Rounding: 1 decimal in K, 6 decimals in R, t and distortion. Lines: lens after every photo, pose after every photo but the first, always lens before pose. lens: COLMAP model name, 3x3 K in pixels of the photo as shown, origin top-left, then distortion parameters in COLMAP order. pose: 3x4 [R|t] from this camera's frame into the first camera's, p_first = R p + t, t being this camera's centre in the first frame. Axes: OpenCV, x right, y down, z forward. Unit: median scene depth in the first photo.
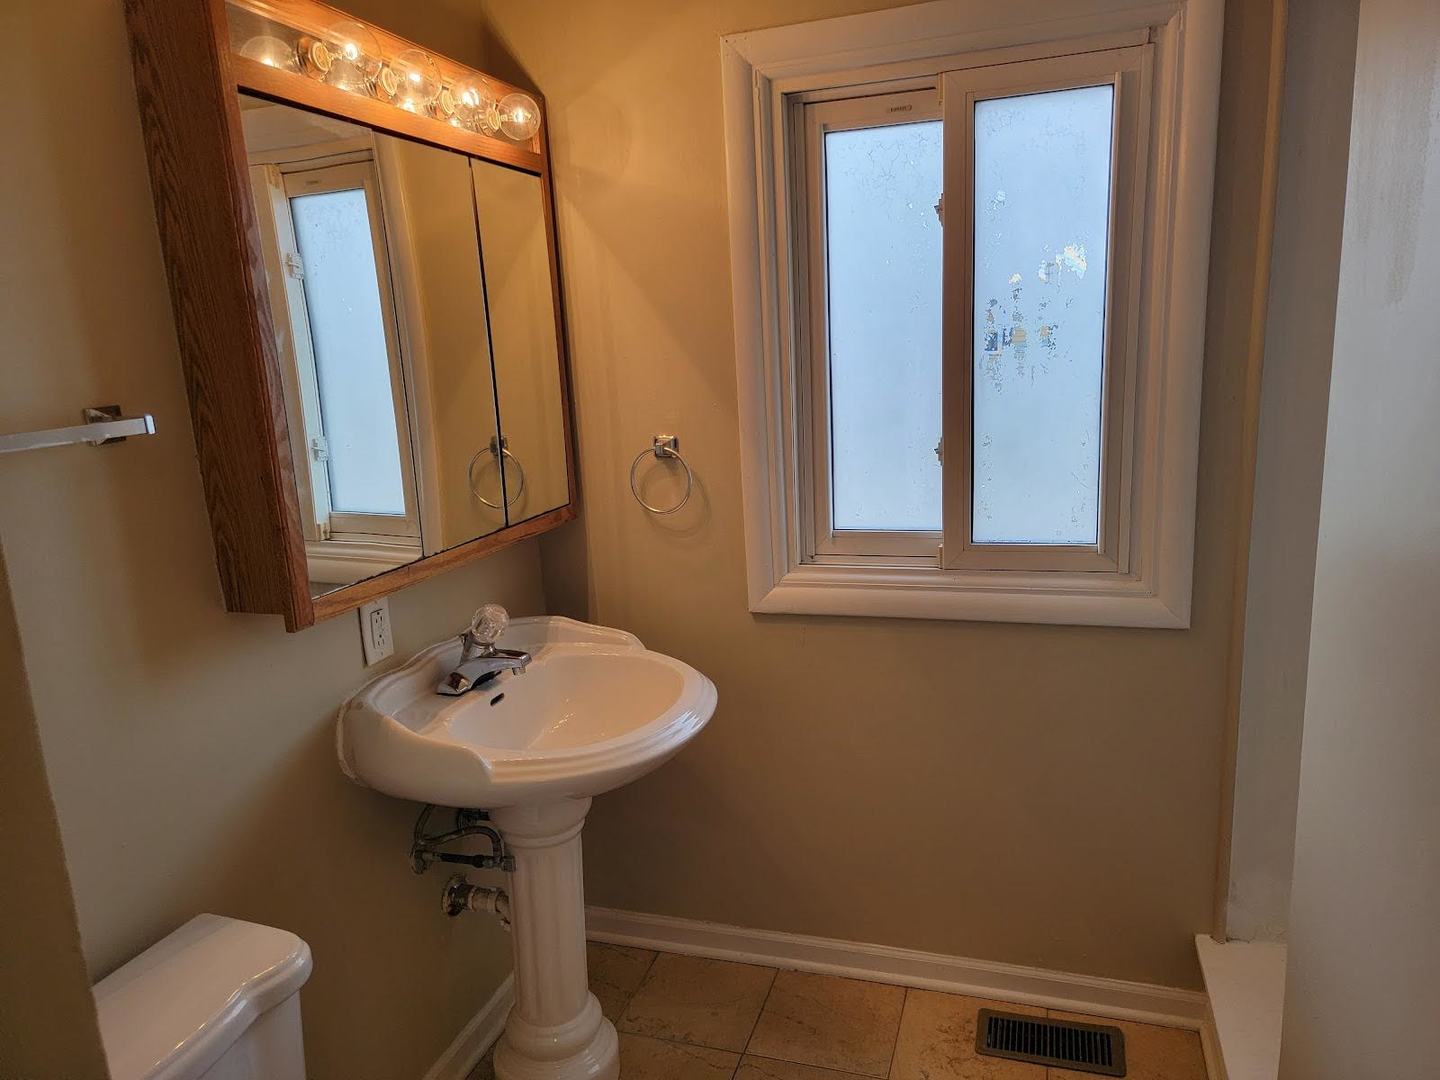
lens RADIAL K [[997.2, 0, 719.2], [0, 997.2, 541.3], [0, 0, 1]] dist [0.080029, -0.061601]
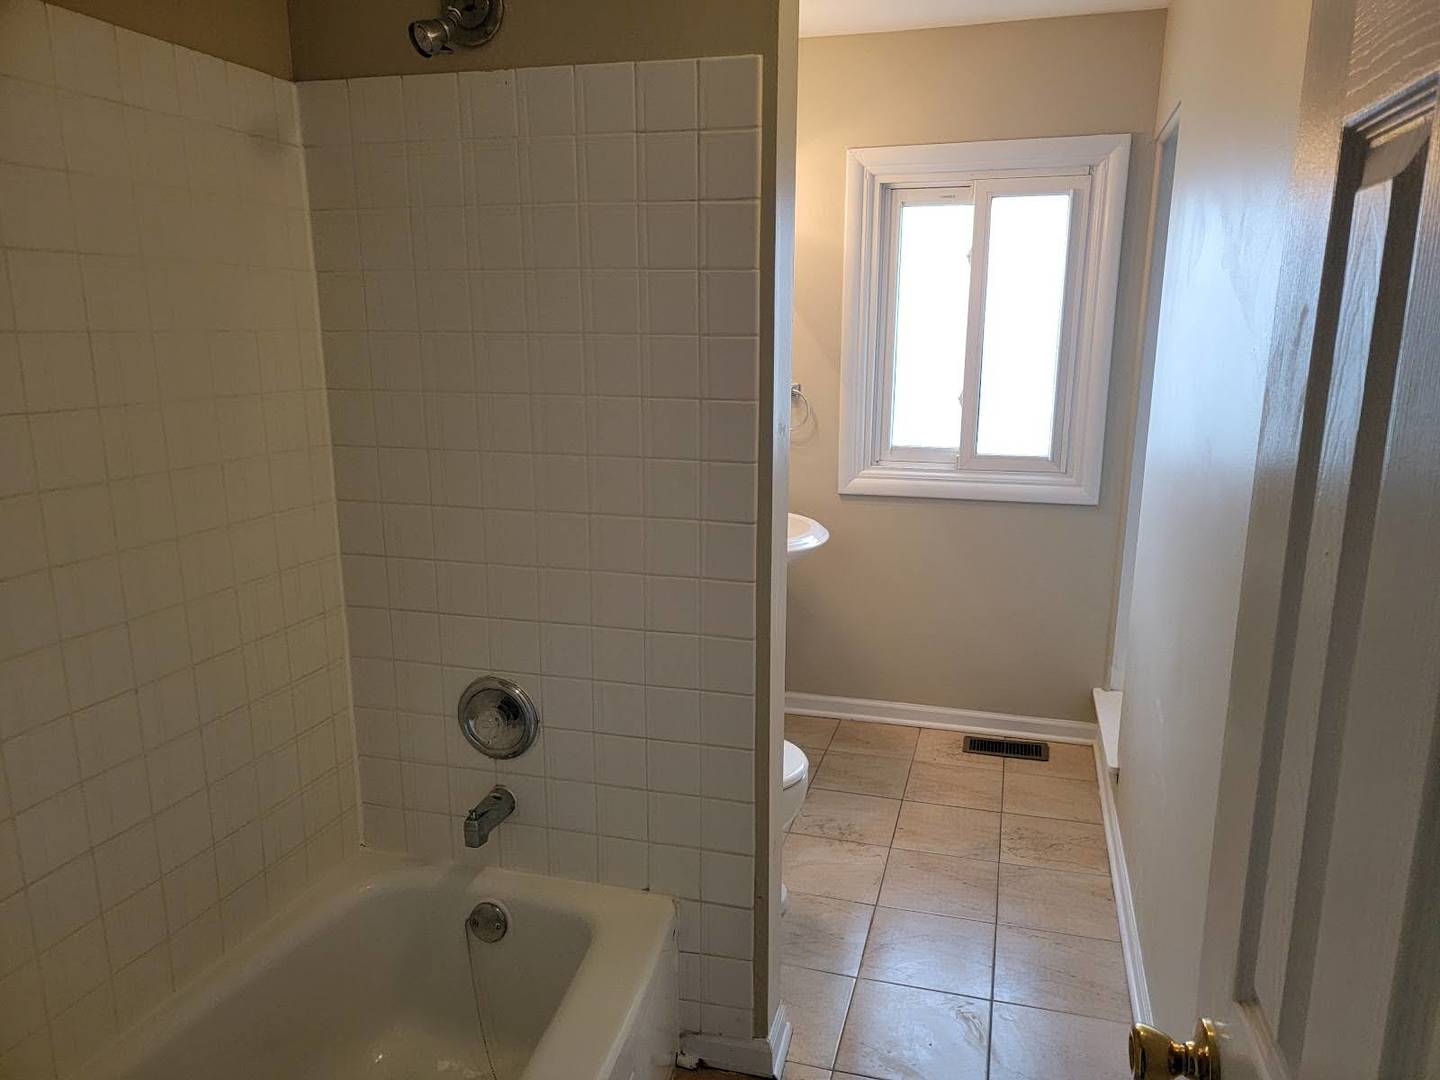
lens RADIAL K [[997.2, 0, 726.3], [0, 997.2, 544.3], [0, 0, 1]] dist [0.080029, -0.061601]
pose [[0.998229, 0.044086, 0.039934, -0.229084], [-0.044457, 0.998975, 0.008464, 0.158544], [-0.039520, -0.010225, 0.999166, -0.674160]]
